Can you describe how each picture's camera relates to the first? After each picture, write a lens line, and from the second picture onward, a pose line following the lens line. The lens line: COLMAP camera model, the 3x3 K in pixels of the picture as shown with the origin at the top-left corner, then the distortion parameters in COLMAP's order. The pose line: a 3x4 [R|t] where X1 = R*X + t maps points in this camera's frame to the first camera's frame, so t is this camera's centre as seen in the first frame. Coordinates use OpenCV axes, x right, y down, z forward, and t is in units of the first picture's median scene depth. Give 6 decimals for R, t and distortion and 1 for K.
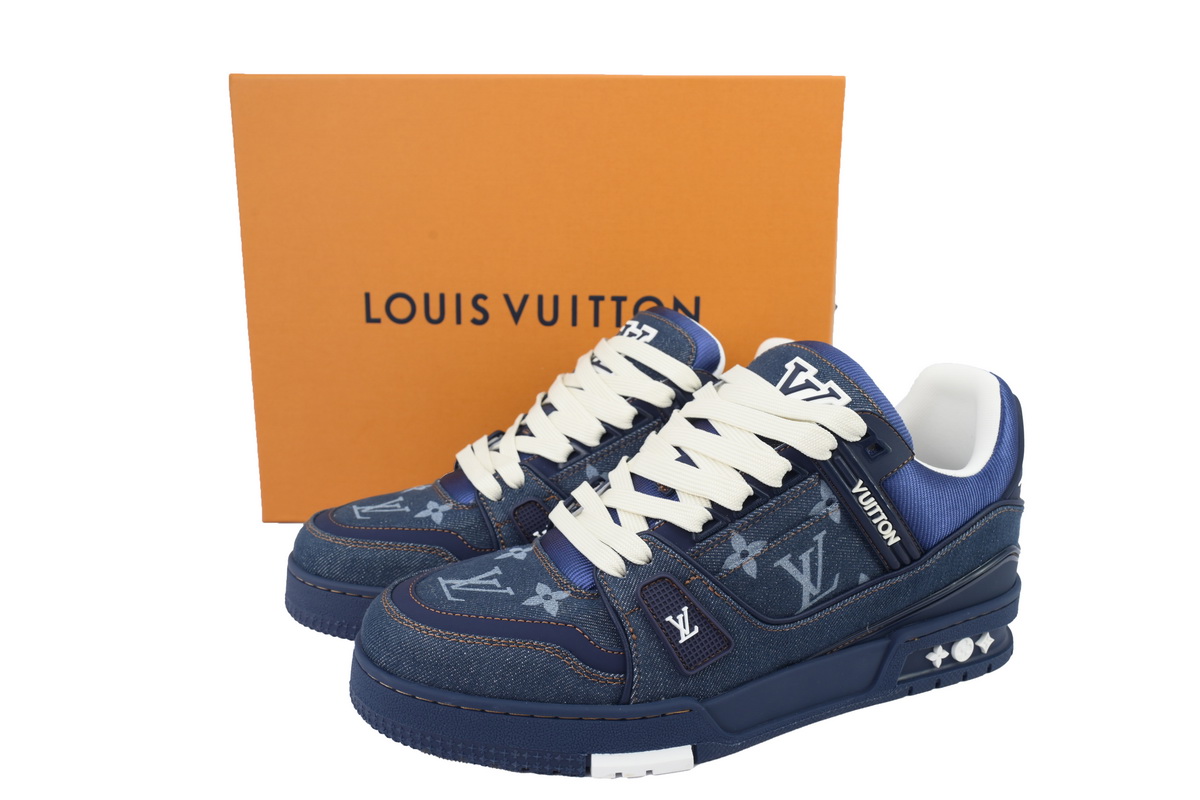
lens RADIAL K [[930.2, 0, 602.4], [0, 930.2, 394.3], [0, 0, 1]] dist [0.020779, -0.011550]
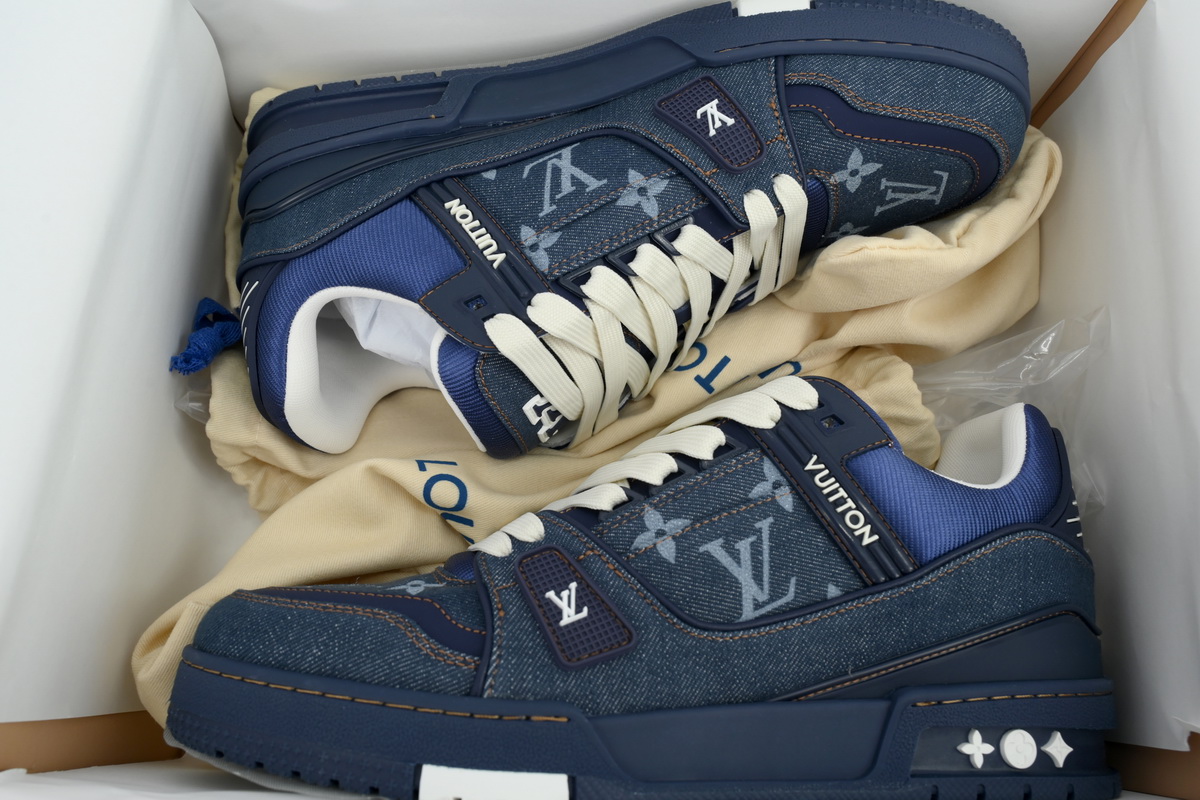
lens RADIAL K [[930.2, 0, 597.0], [0, 930.2, 396.8], [0, 0, 1]] dist [0.020779, -0.011550]
pose [[0.979415, -0.032122, -0.199287, 0.255960], [-0.060252, 0.895733, -0.440492, 0.411108], [0.192657, 0.443431, 0.875358, 0.245648]]
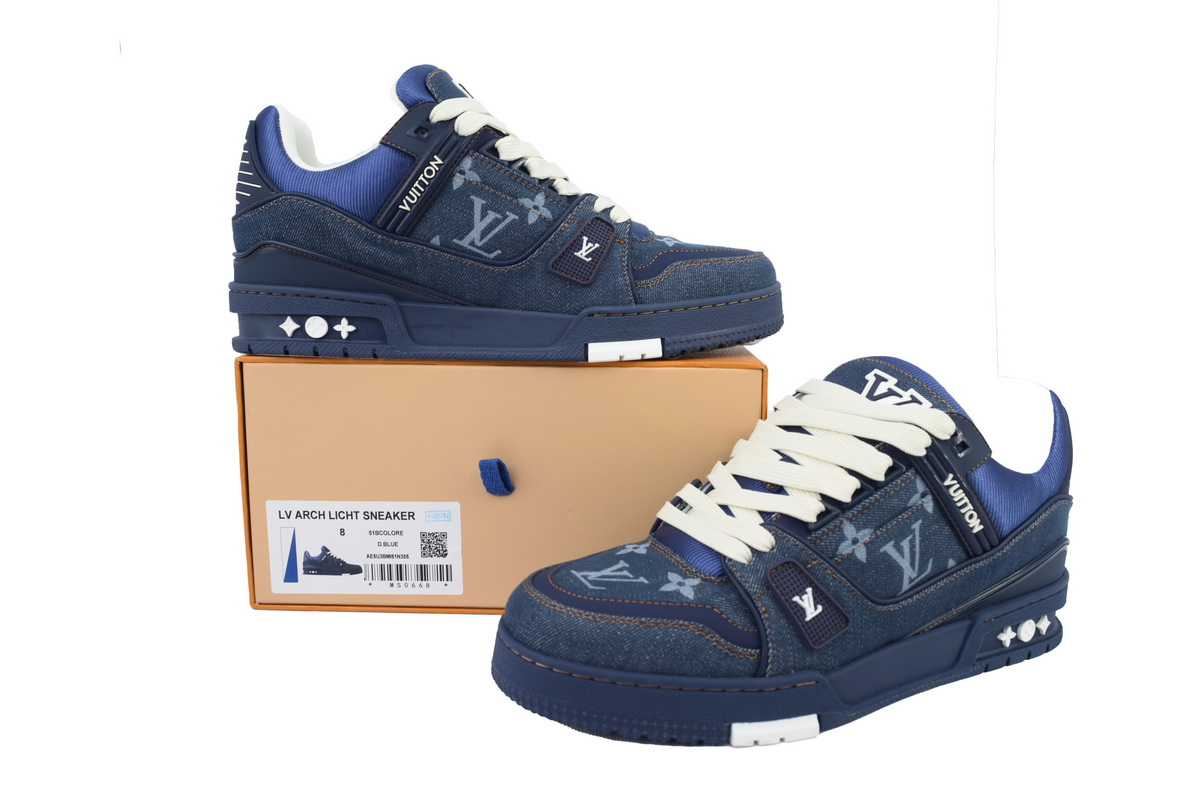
lens RADIAL K [[930.2, 0, 605.4], [0, 930.2, 396.8], [0, 0, 1]] dist [0.020779, -0.011550]
pose [[0.996401, -0.004945, 0.084617, -0.234926], [0.009237, 0.998686, -0.050407, 0.052090], [-0.084257, 0.051007, 0.995138, -0.091930]]
